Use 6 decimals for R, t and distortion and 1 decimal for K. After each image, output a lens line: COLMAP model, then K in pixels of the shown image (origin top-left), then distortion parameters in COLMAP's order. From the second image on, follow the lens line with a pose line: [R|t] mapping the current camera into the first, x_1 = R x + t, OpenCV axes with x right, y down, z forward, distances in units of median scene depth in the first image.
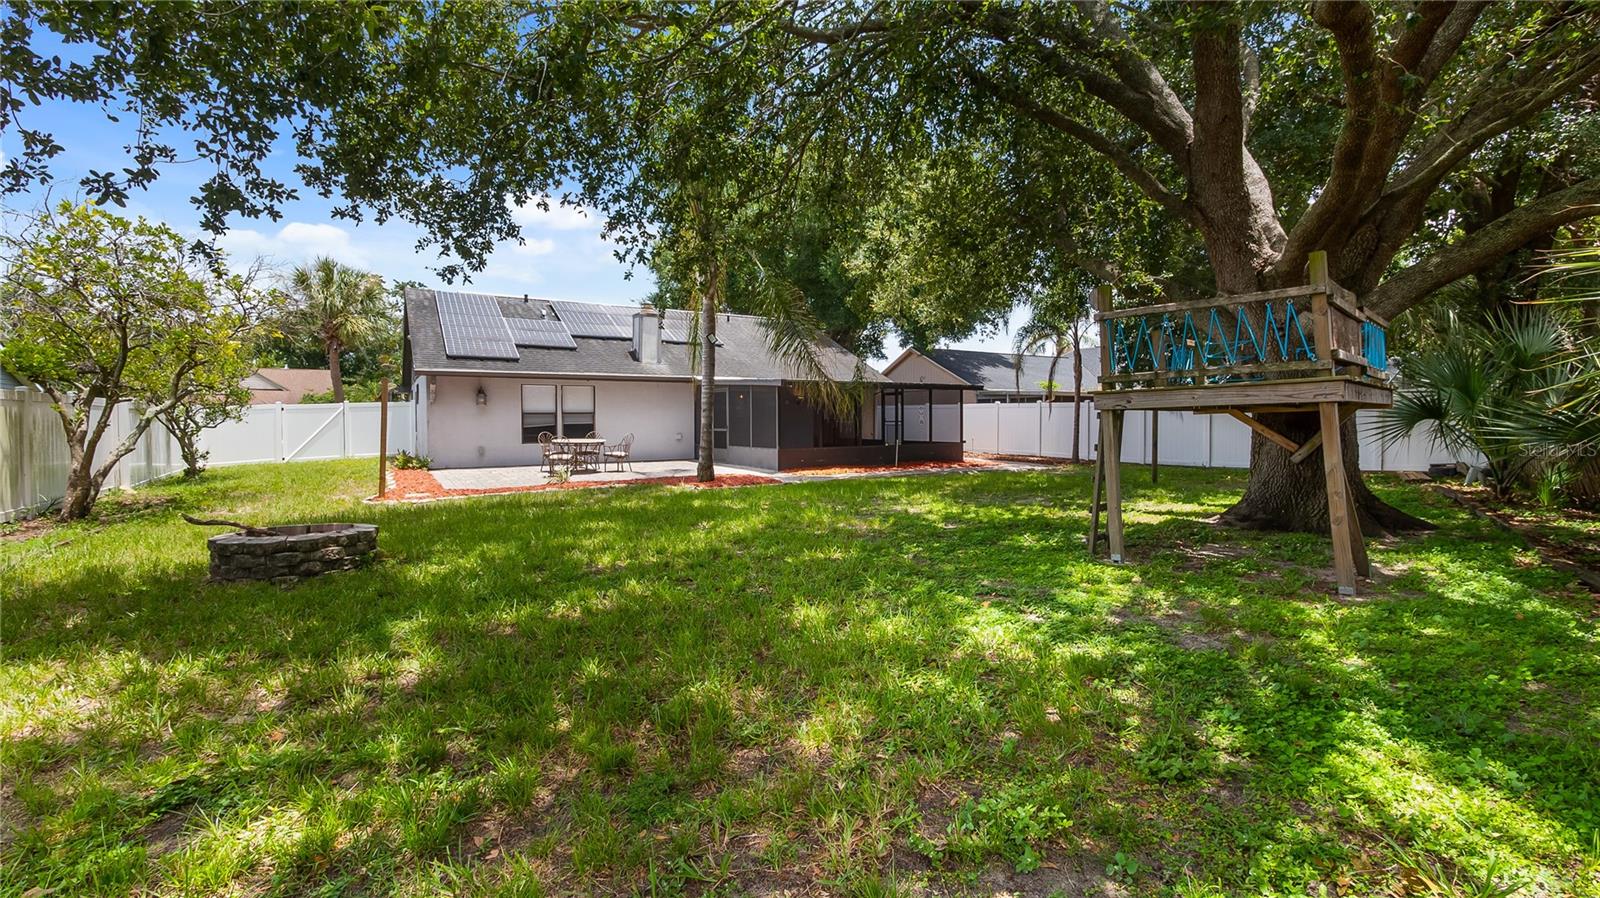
lens RADIAL K [[657.0, 0, 798.3], [0, 657.0, 437.1], [0, 0, 1]] dist [-0.001716, 0.000640]
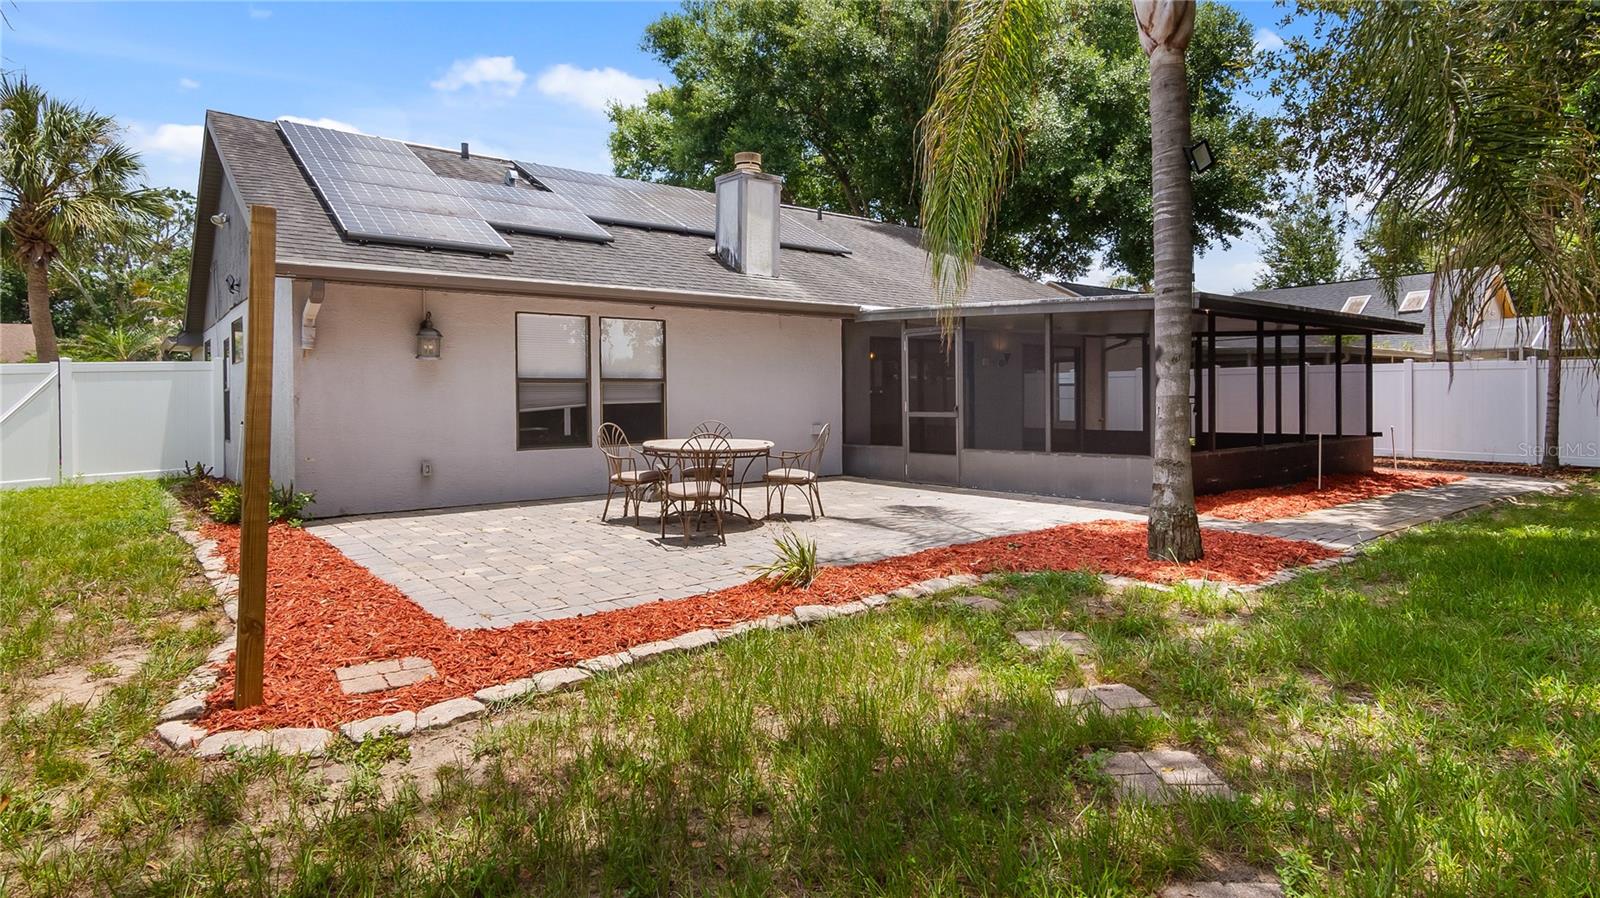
lens RADIAL K [[866.5, 0, 825.4], [0, 866.5, 412.5], [0, 0, 1]] dist [-0.003548, -0.000271]
pose [[0.992348, -0.006466, 0.123302, -0.269738], [0.008183, 0.999876, -0.013423, -0.004727], [-0.123200, 0.014330, 0.992278, 0.384351]]
